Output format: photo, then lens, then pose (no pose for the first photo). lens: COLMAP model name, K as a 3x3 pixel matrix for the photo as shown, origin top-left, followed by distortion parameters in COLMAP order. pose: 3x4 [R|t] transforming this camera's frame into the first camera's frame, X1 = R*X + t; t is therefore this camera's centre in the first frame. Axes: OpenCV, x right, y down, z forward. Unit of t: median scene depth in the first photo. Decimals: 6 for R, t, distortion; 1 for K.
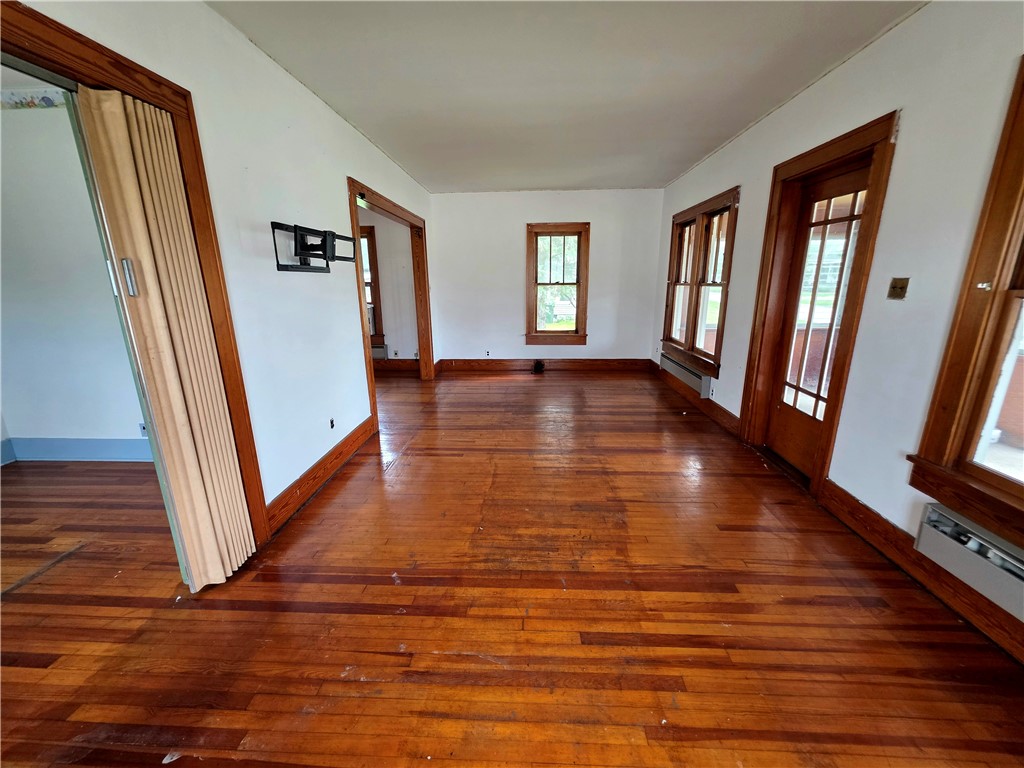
lens RADIAL K [[410.1, 0, 512.5], [0, 410.1, 383.4], [0, 0, 1]] dist [-0.000739, 0.000982]
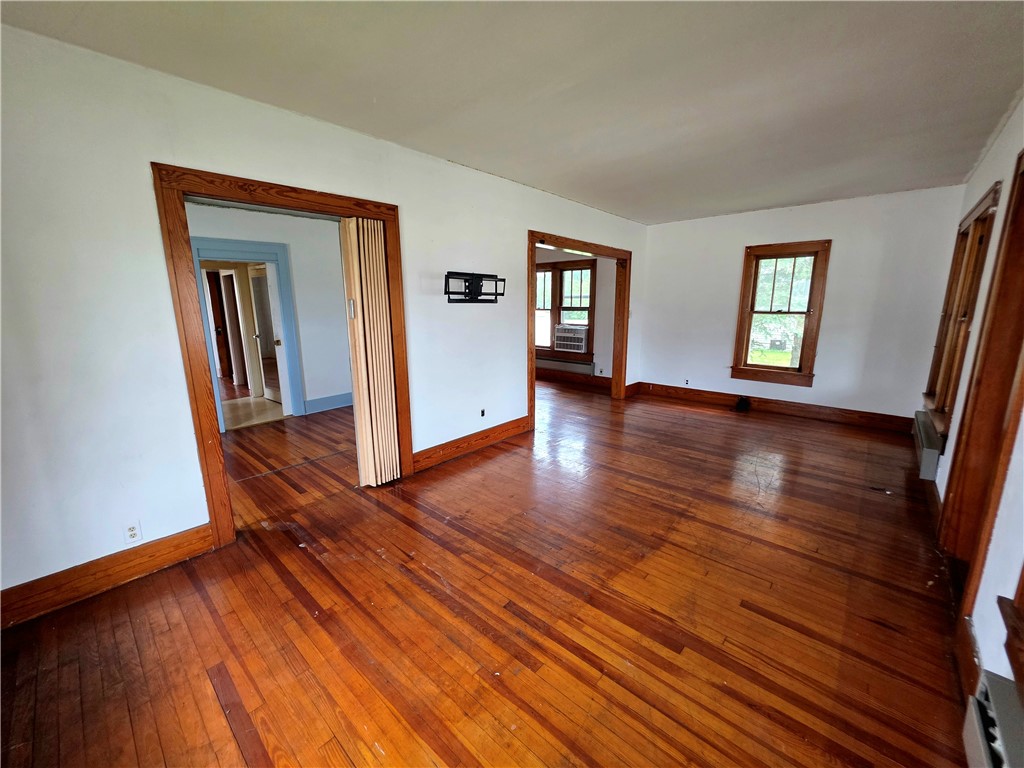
lens RADIAL K [[410.1, 0, 512.2], [0, 410.1, 384.1], [0, 0, 1]] dist [-0.000739, 0.000982]
pose [[0.772085, 0.131461, -0.621773, 0.684130], [-0.161041, 0.986909, 0.008689, -0.034881], [0.614776, 0.093423, 0.783149, -0.013190]]
